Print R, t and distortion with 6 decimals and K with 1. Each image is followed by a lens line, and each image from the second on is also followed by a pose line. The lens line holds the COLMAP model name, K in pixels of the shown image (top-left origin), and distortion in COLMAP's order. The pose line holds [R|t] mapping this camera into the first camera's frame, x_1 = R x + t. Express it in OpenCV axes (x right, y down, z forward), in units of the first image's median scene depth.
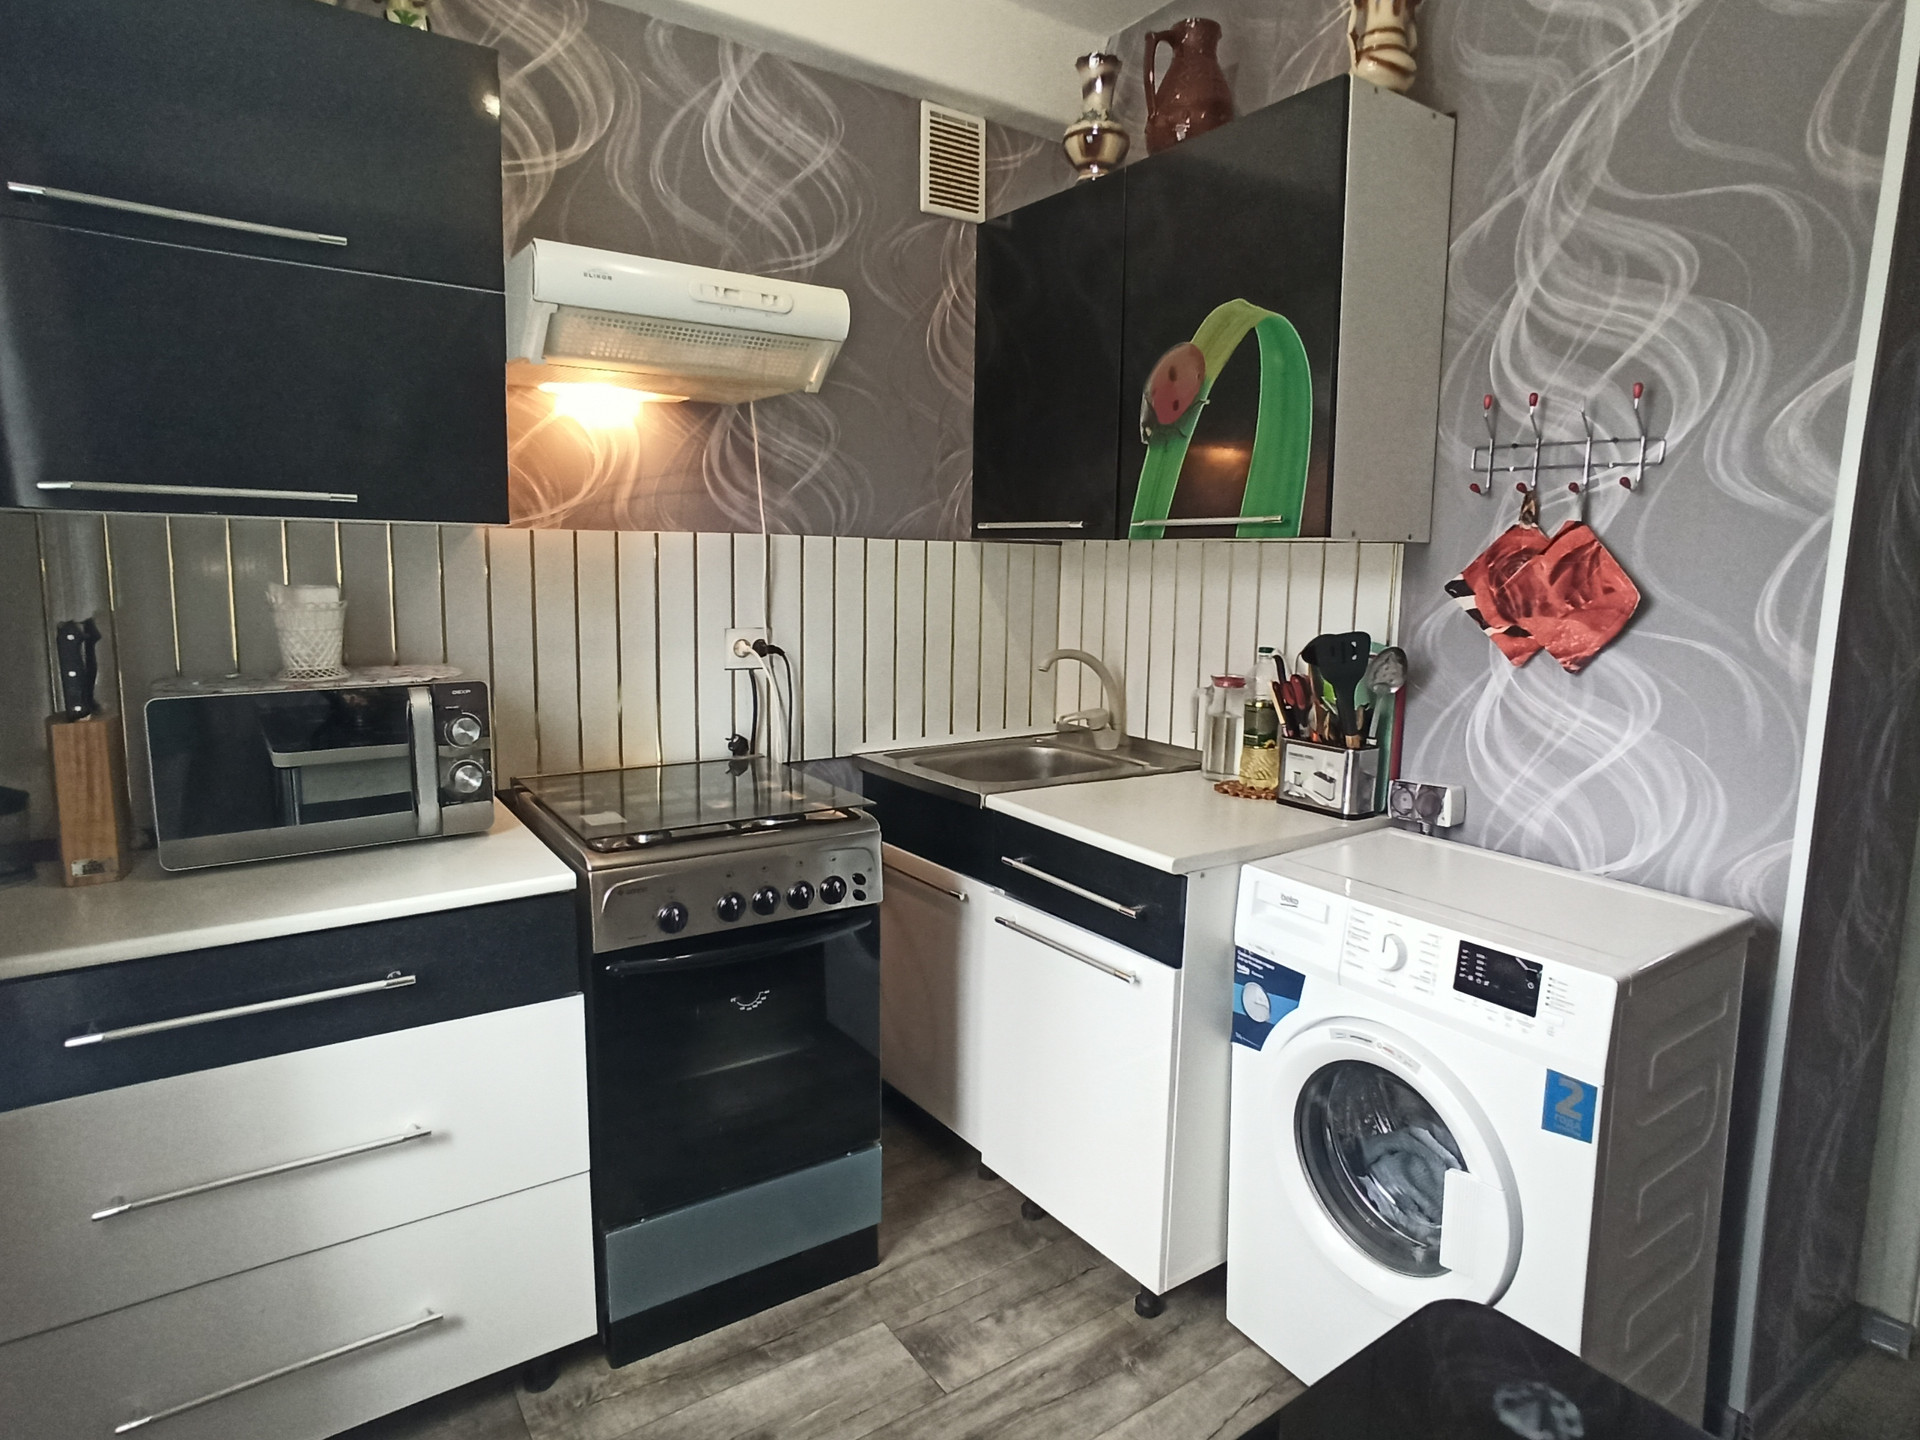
lens RADIAL K [[1038.9, 0, 959.1], [0, 1038.9, 712.1], [0, 0, 1]] dist [-0.035658, -0.000229]
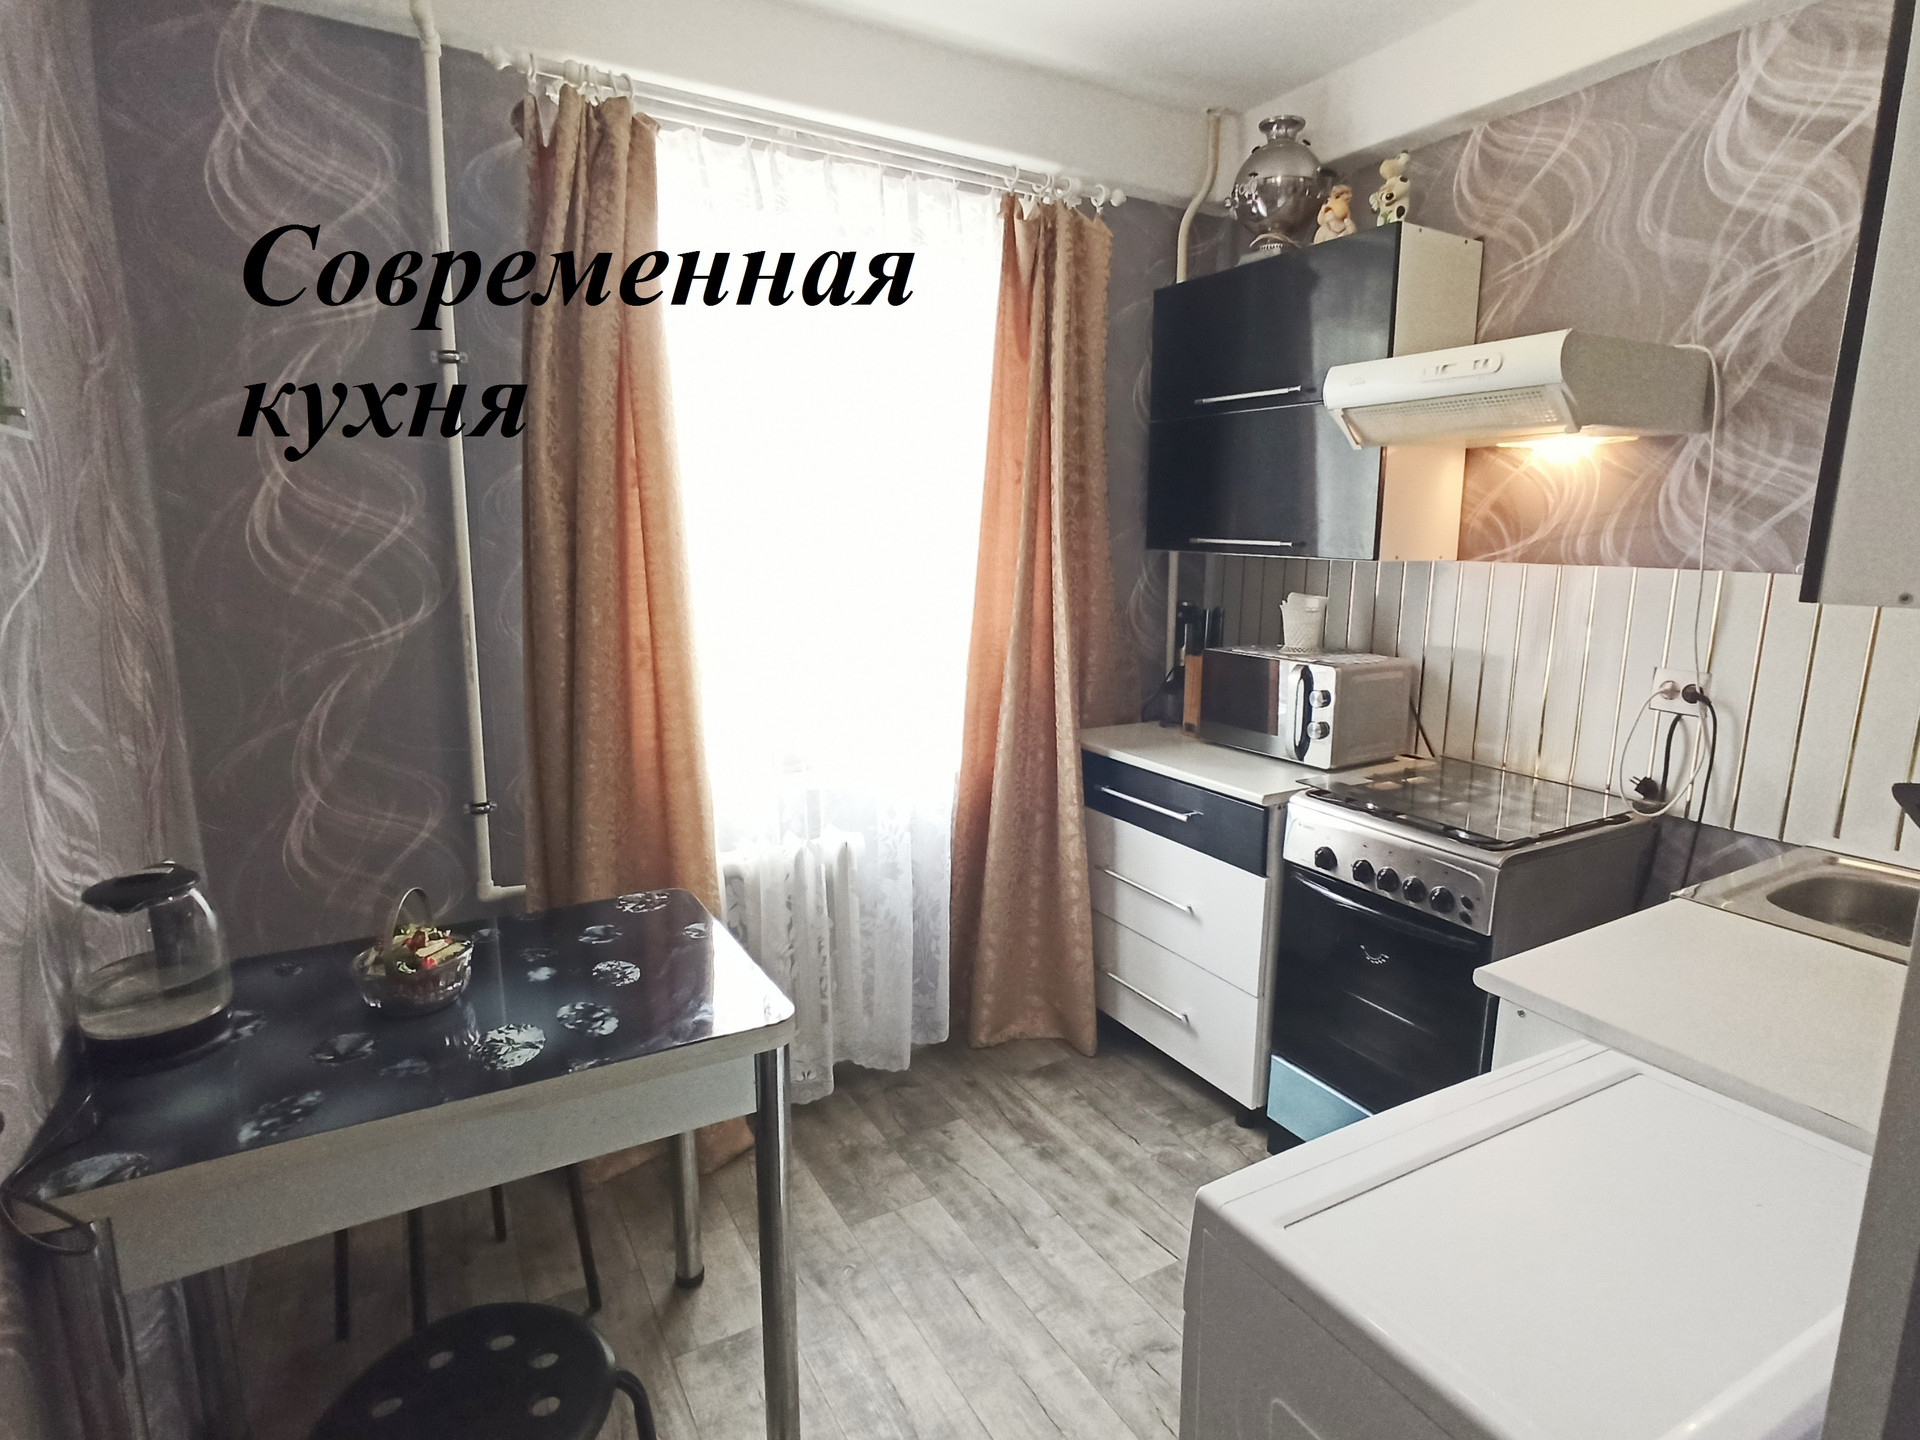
lens RADIAL K [[1038.9, 0, 962.3], [0, 1038.9, 719.1], [0, 0, 1]] dist [-0.035658, -0.000229]
pose [[-0.072910, 0.171852, -0.982421, 0.868043], [-0.145332, 0.972698, 0.180937, -0.126632], [0.986693, 0.155969, -0.045944, 0.465596]]
